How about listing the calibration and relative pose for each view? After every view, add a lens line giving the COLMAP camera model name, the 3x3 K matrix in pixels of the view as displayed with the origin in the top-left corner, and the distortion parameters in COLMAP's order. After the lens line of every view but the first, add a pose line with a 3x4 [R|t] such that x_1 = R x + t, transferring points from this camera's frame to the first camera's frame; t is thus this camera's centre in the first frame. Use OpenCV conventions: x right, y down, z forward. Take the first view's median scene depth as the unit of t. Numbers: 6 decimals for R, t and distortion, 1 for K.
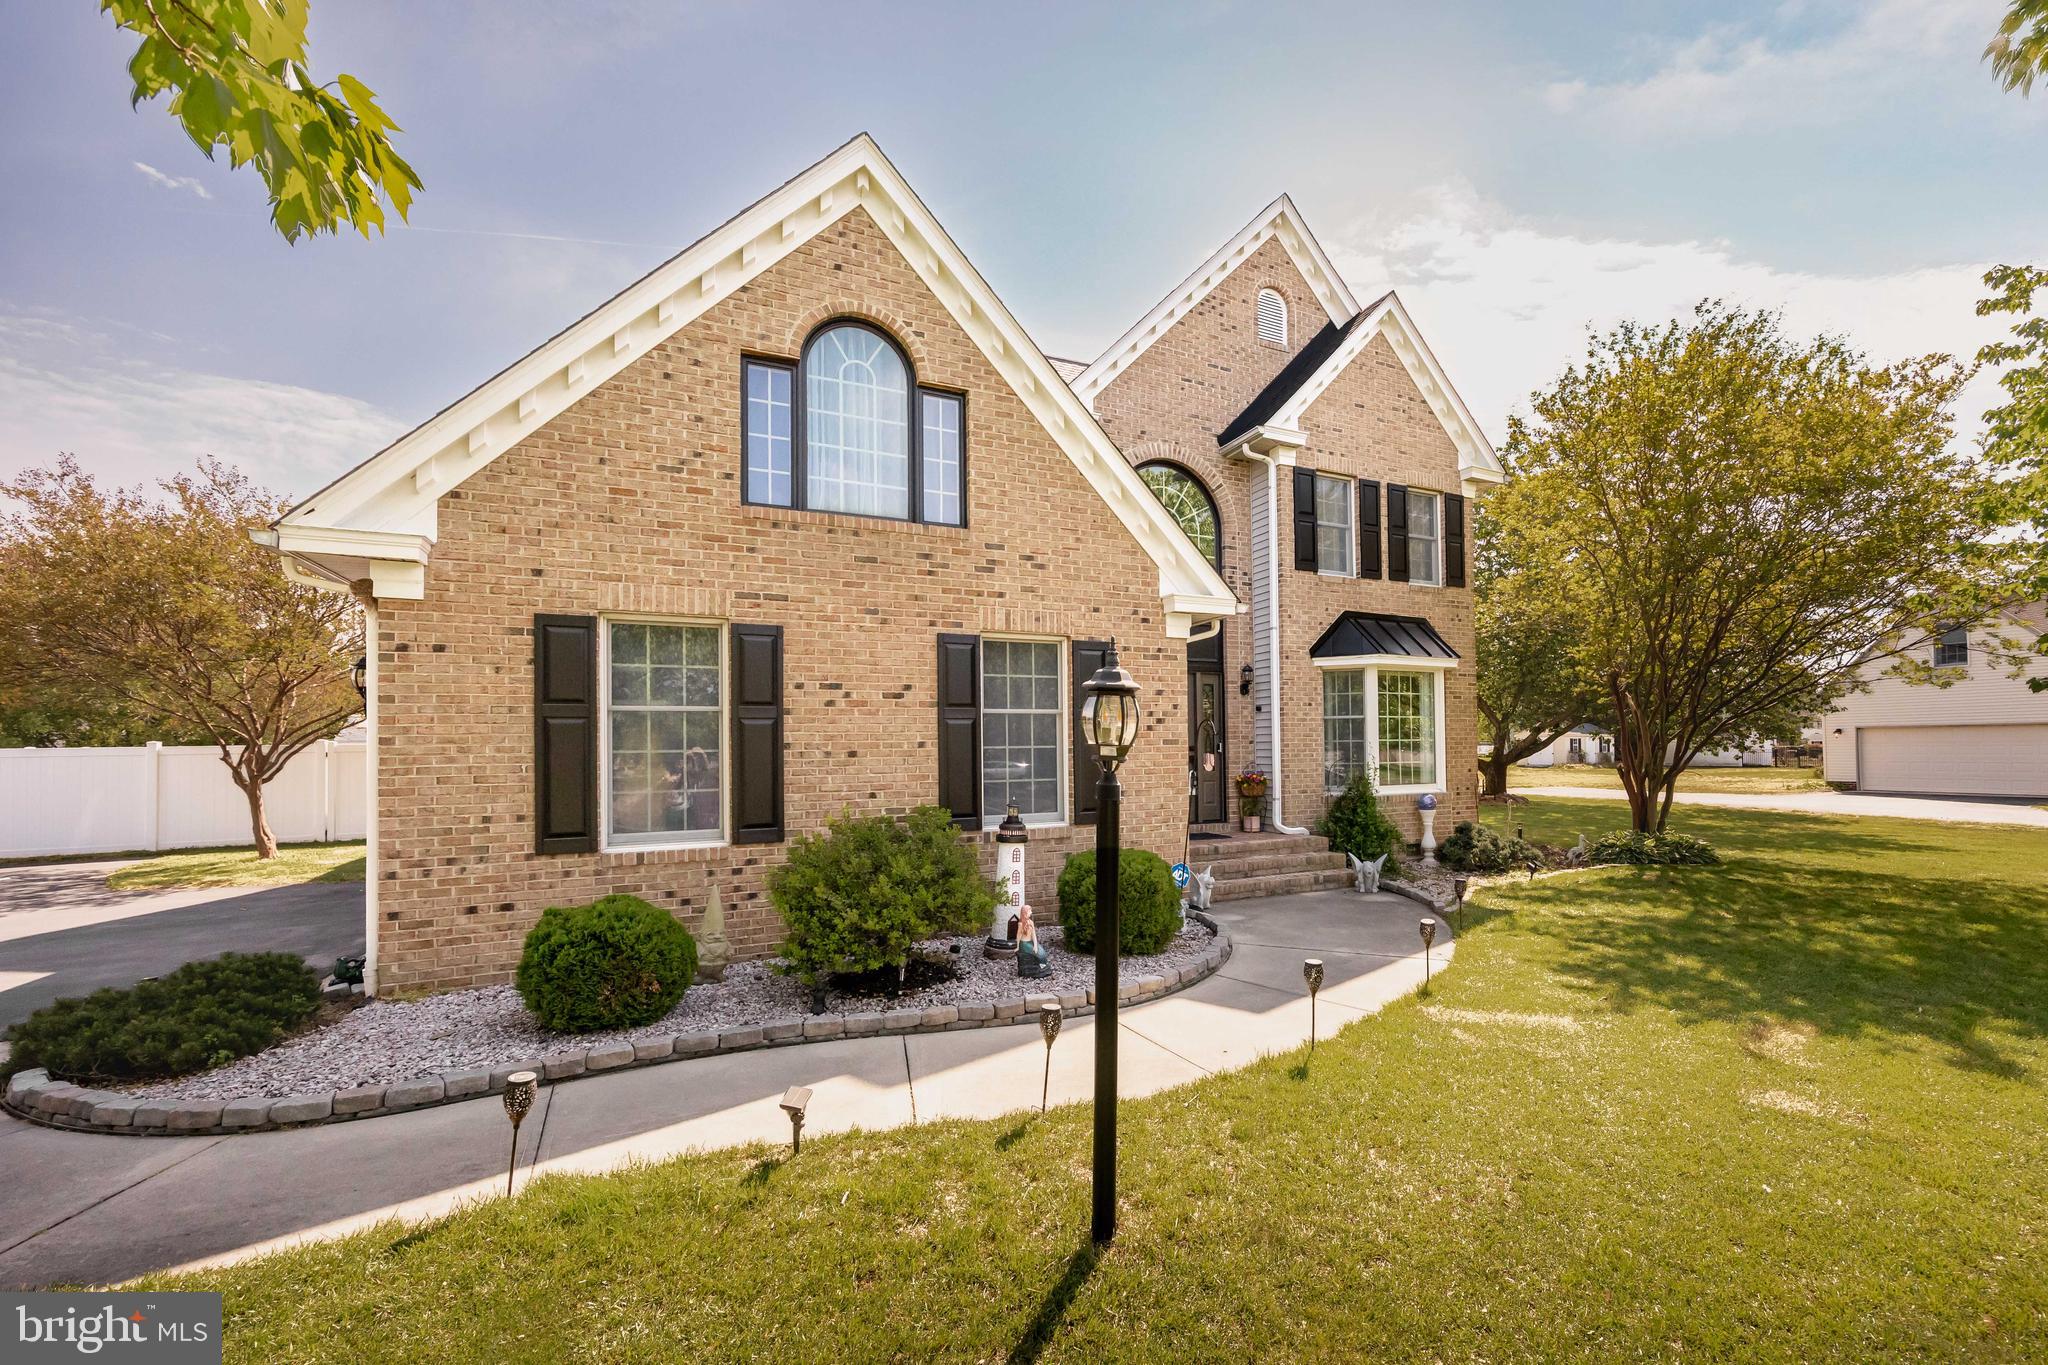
lens RADIAL K [[839.5, 0, 1105.4], [0, 839.5, 734.5], [0, 0, 1]] dist [-0.000278, -0.000093]
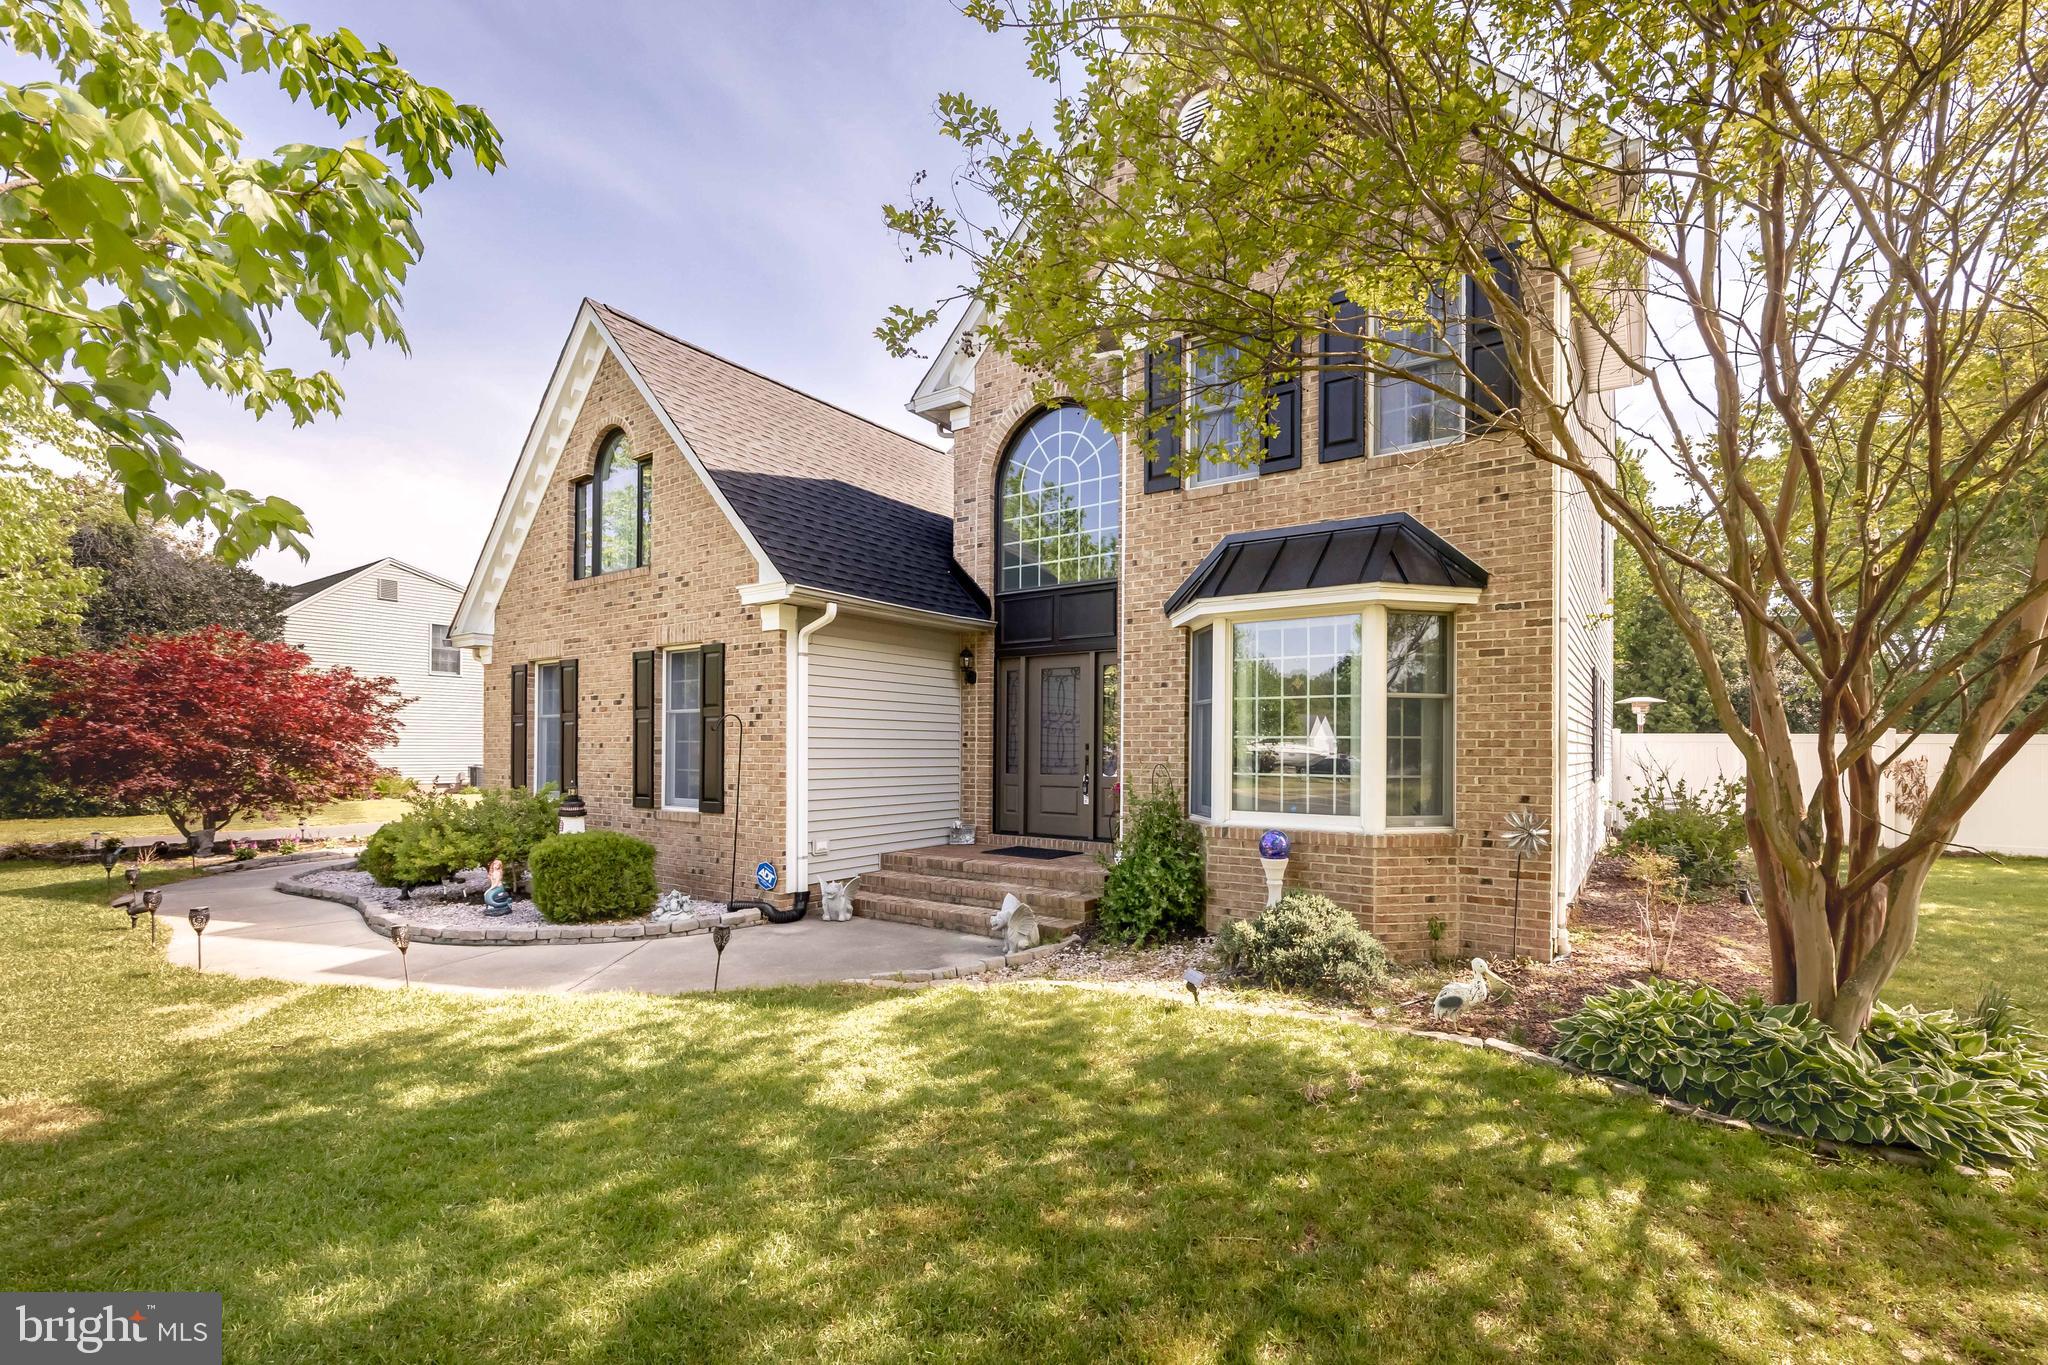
lens RADIAL K [[839.5, 0, 1105.4], [0, 839.5, 734.5], [0, 0, 1]] dist [-0.000278, -0.000093]
pose [[0.517677, 0.002518, -0.855572, 0.815884], [0.004701, 0.999972, 0.005787, 0.000911], [0.855563, -0.007018, 0.517651, 0.606156]]
